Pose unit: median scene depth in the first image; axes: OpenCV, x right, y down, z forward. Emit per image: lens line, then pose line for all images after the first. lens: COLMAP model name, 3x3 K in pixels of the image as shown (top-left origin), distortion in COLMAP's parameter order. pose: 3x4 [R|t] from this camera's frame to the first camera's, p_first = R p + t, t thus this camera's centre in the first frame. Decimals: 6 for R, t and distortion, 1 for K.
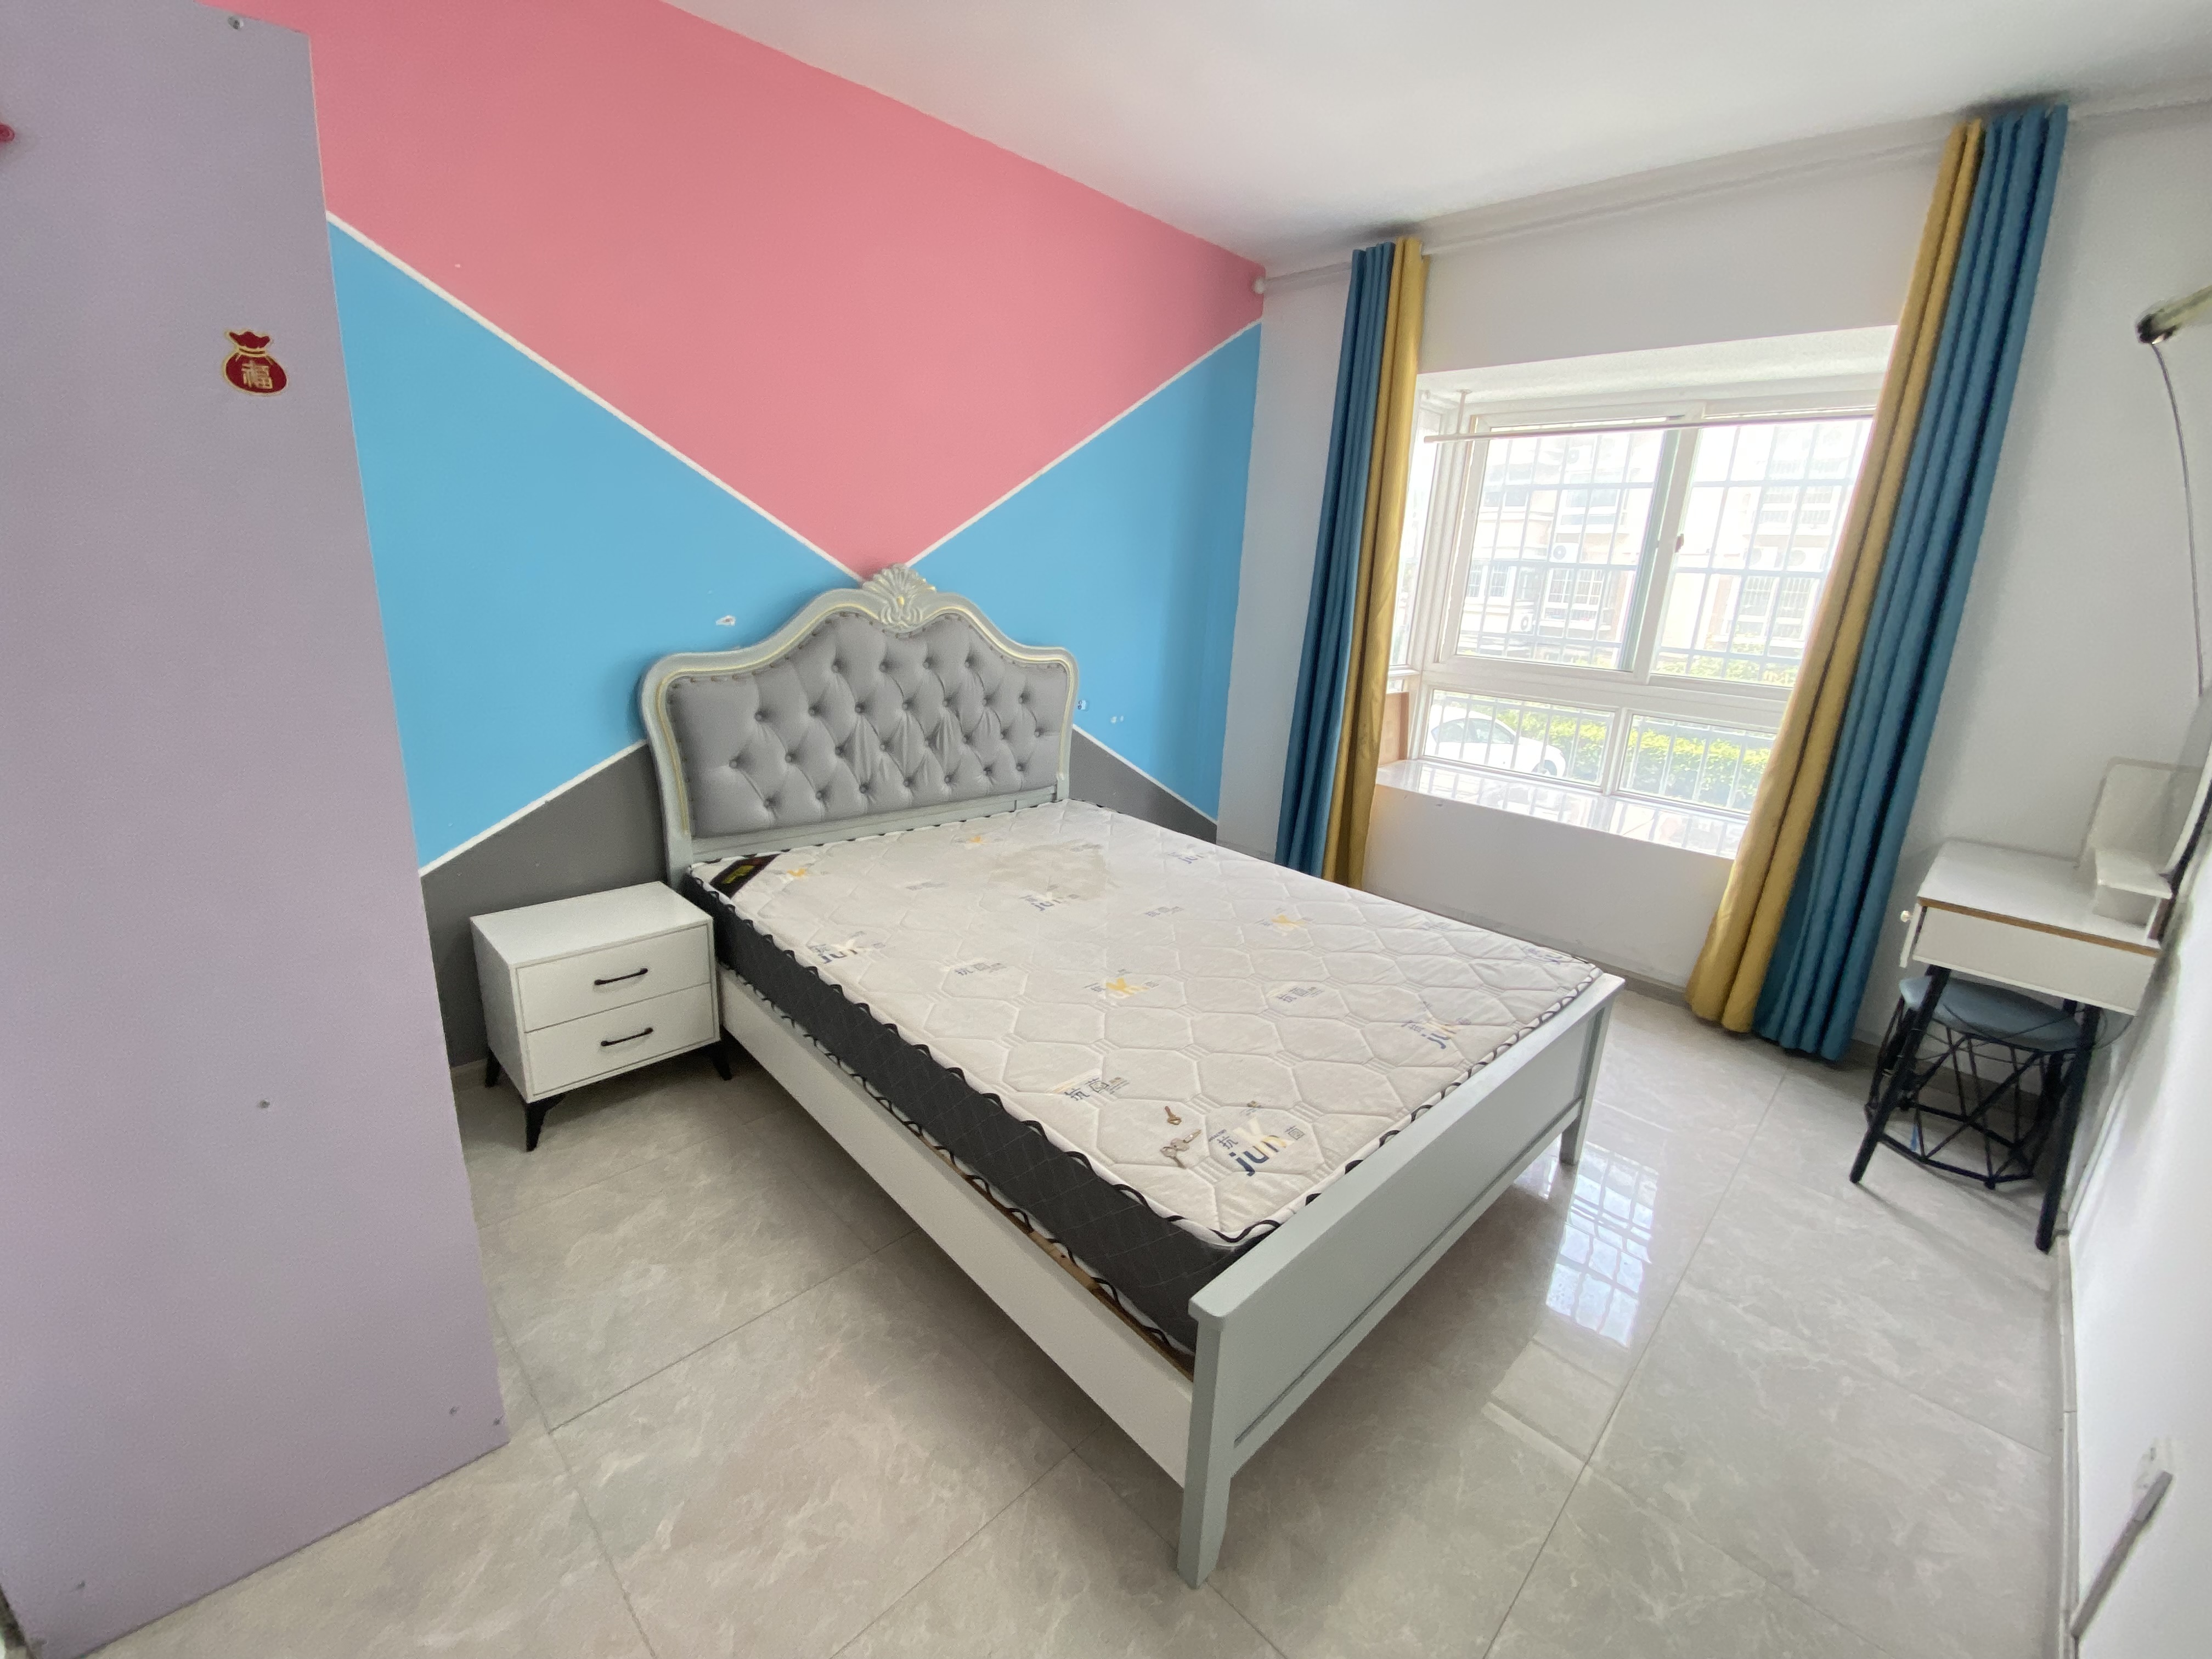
lens RADIAL K [[879.0, 0, 1091.7], [0, 879.0, 840.0], [0, 0, 1]] dist [0.011317, -0.016154]
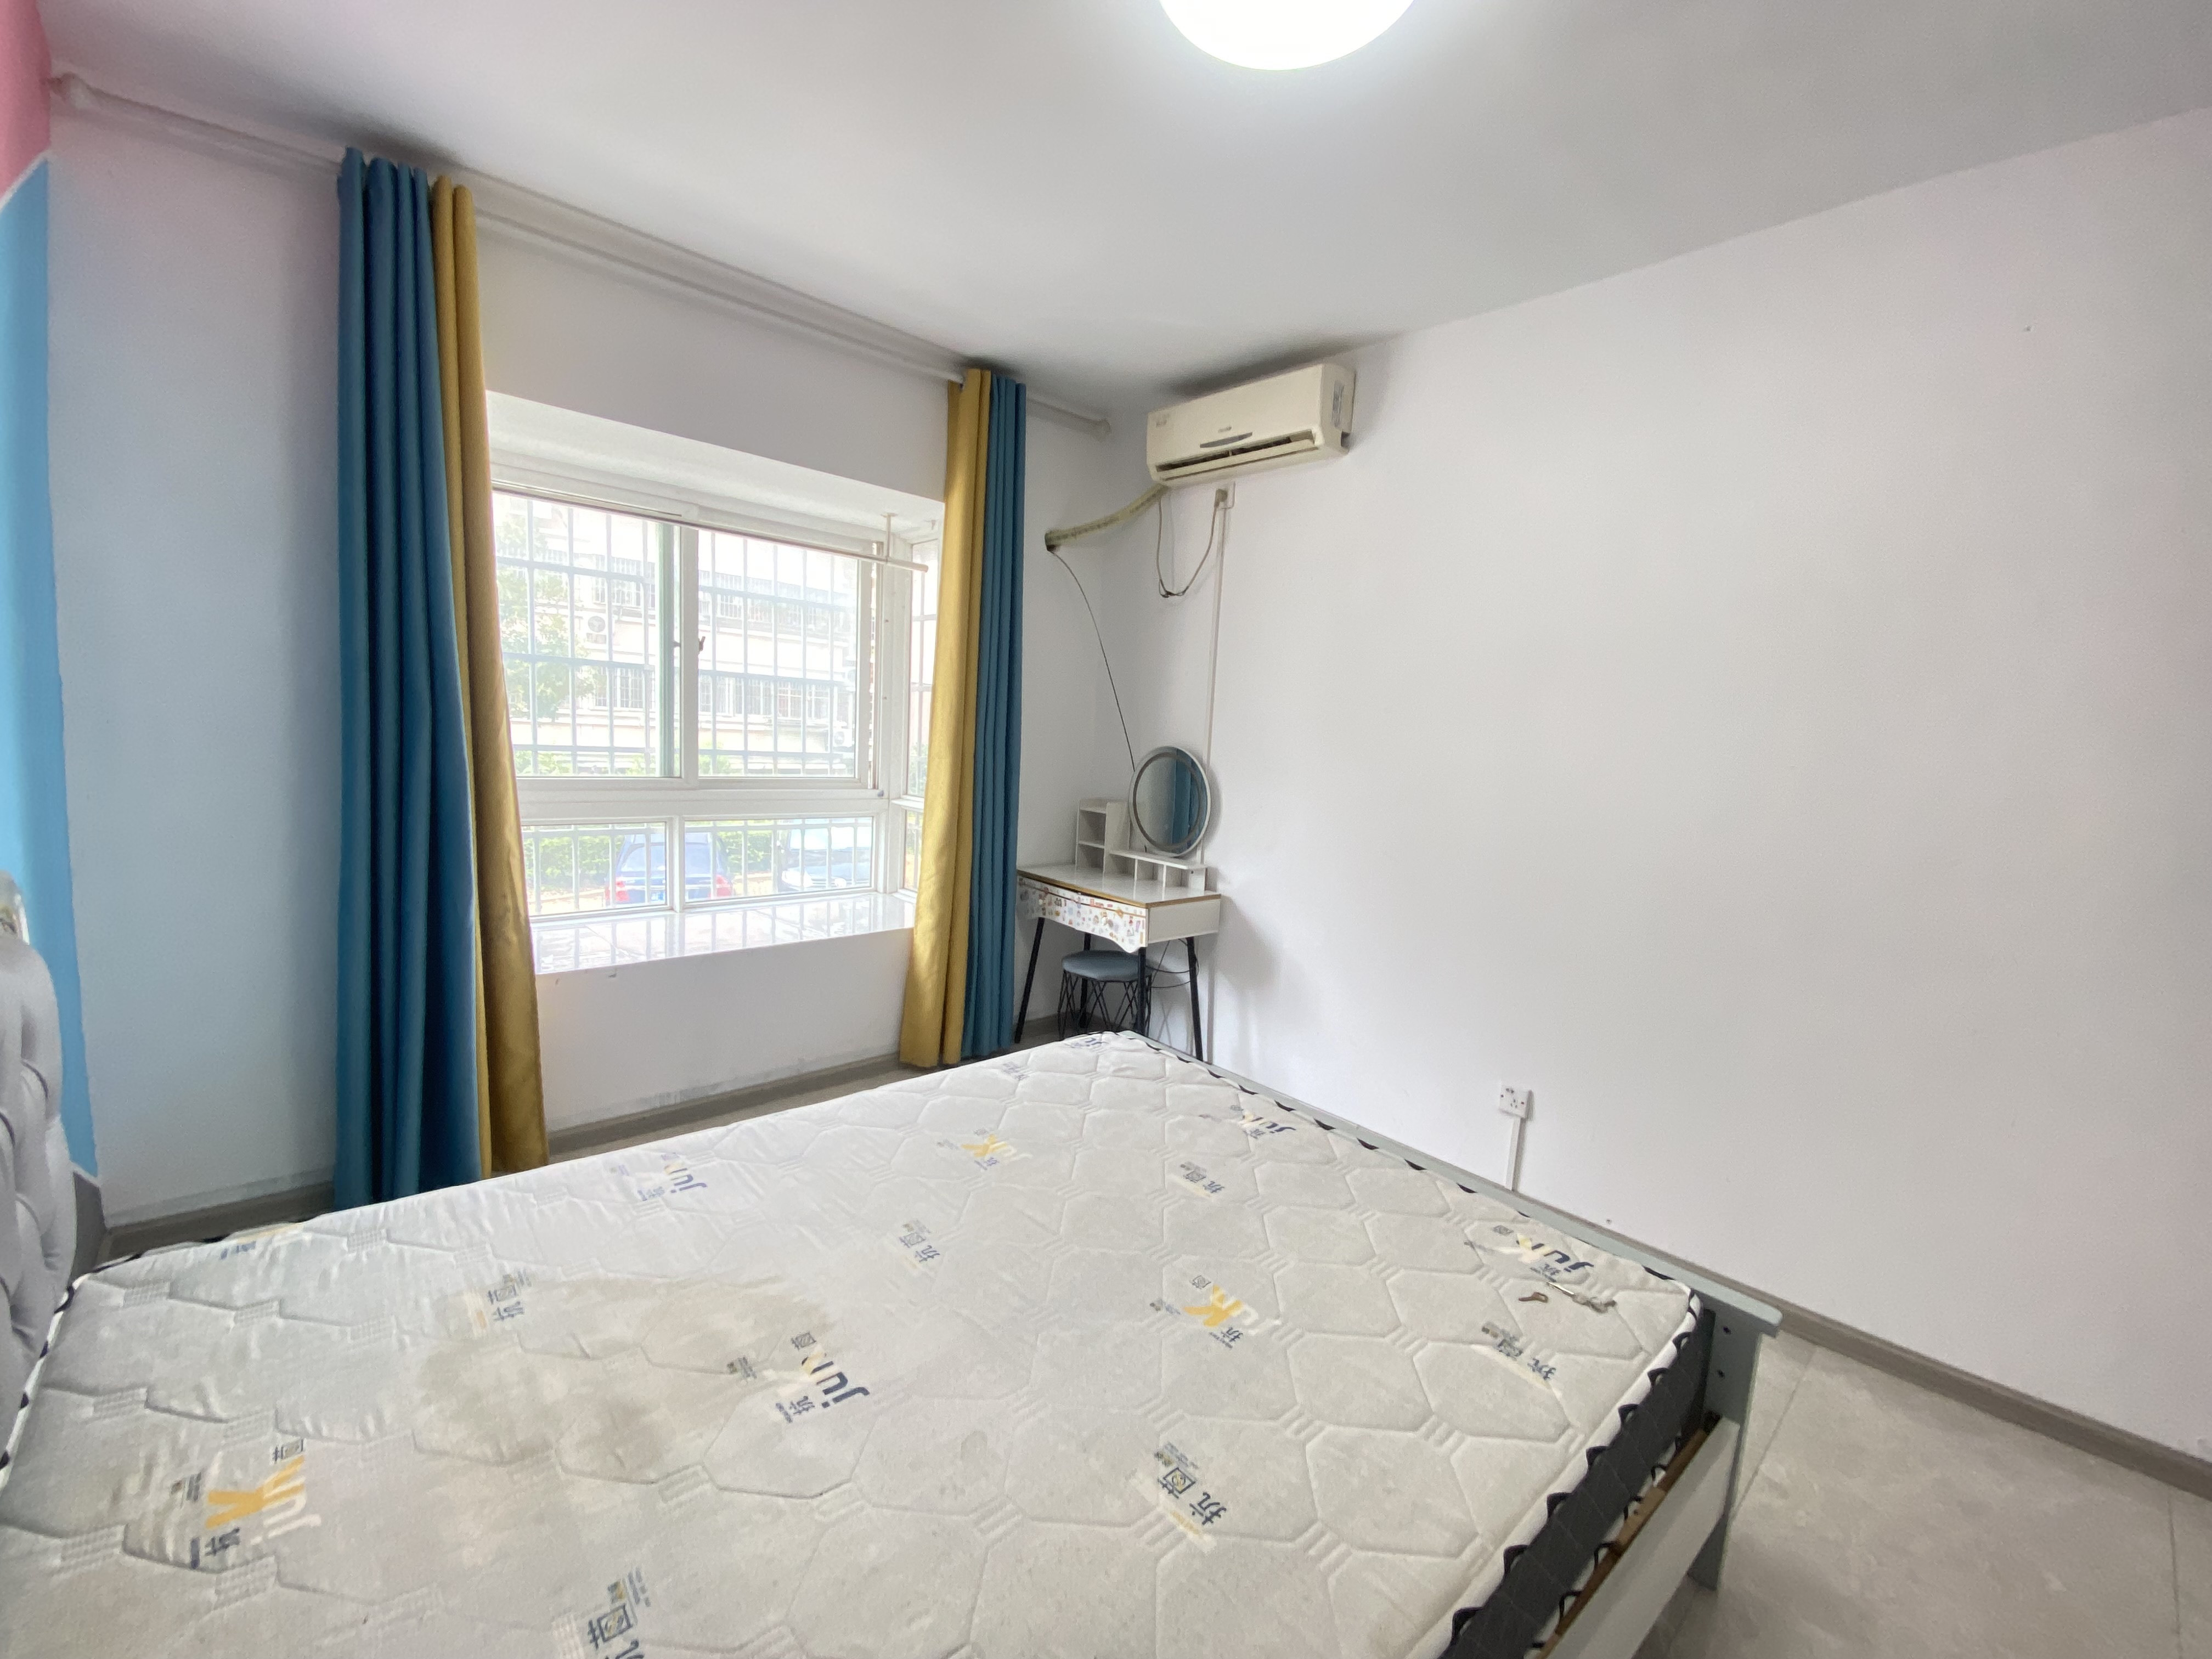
lens RADIAL K [[902.1, 0, 1104.8], [0, 902.1, 822.2], [0, 0, 1]] dist [0.031316, -0.024500]
pose [[0.036425, -0.148408, 0.988255, -0.652882], [0.237695, 0.961818, 0.135676, -0.333613], [-0.970657, 0.229961, 0.070310, 1.016993]]
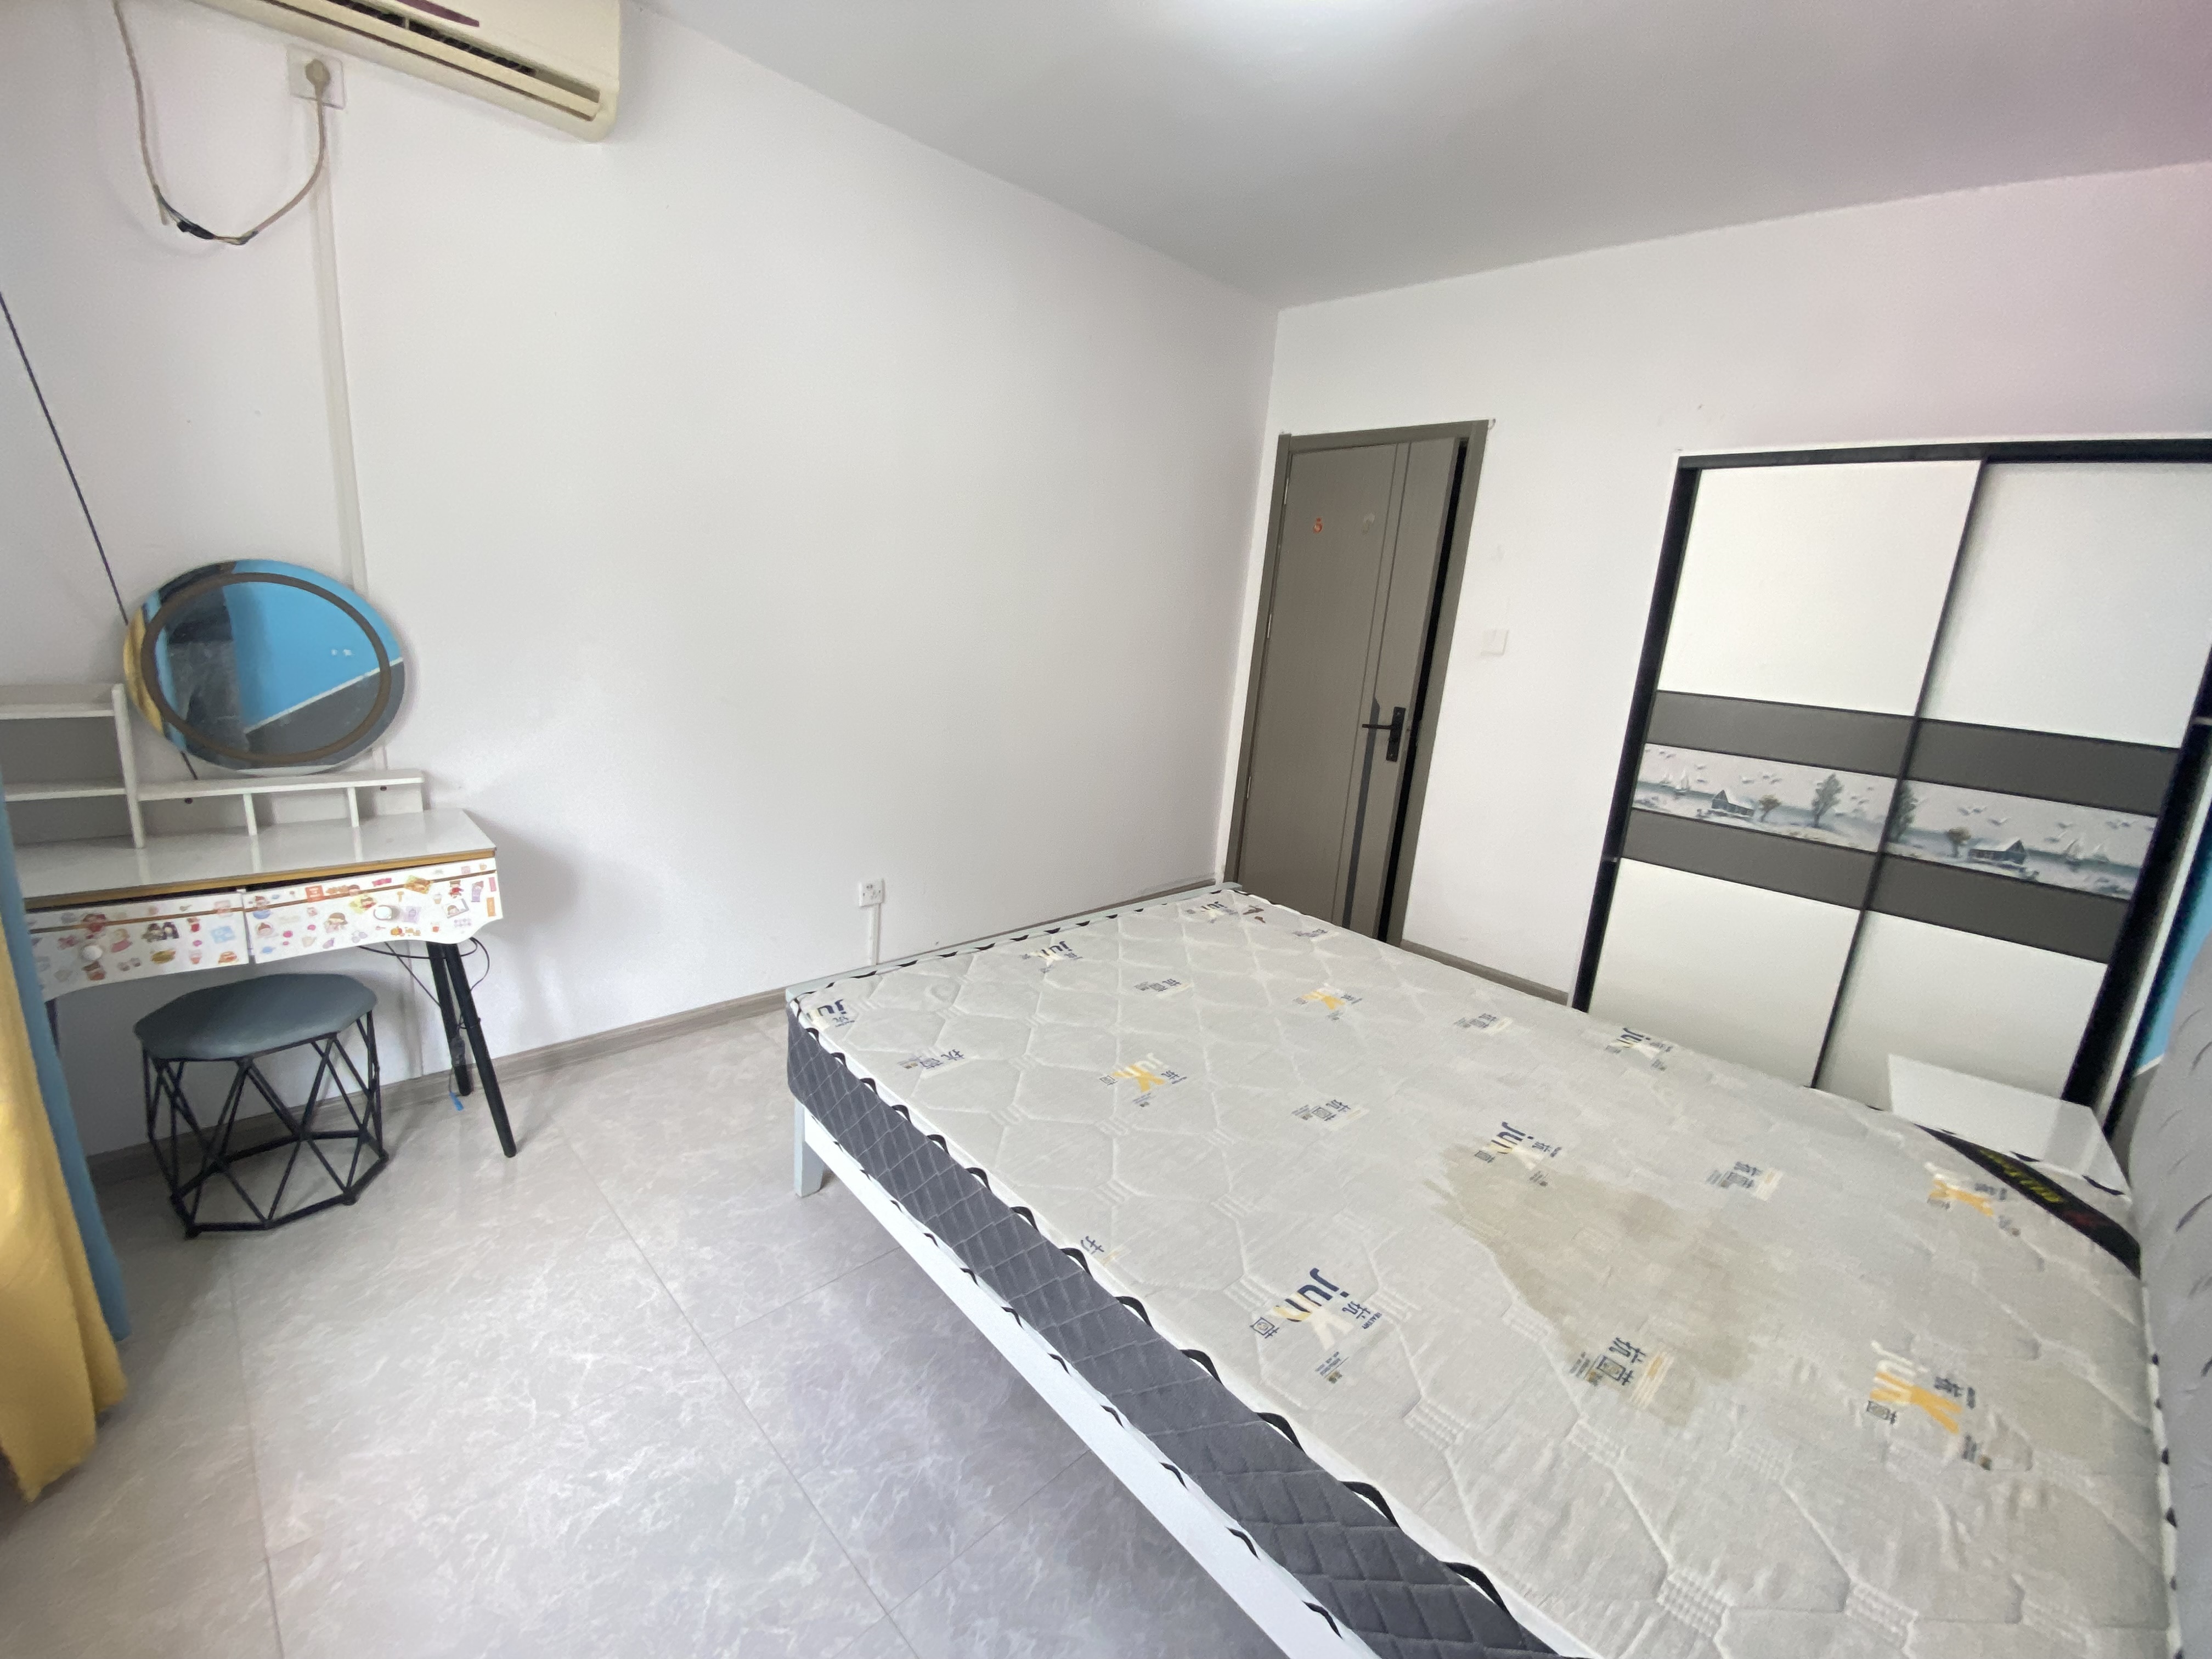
lens RADIAL K [[902.1, 0, 1104.8], [0, 902.1, 822.2], [0, 0, 1]] dist [0.031316, -0.024500]
pose [[-0.992452, -0.115440, -0.041394, 0.393941], [-0.120637, 0.858259, 0.498837, -0.558941], [-0.022059, 0.500065, -0.865707, 1.969487]]
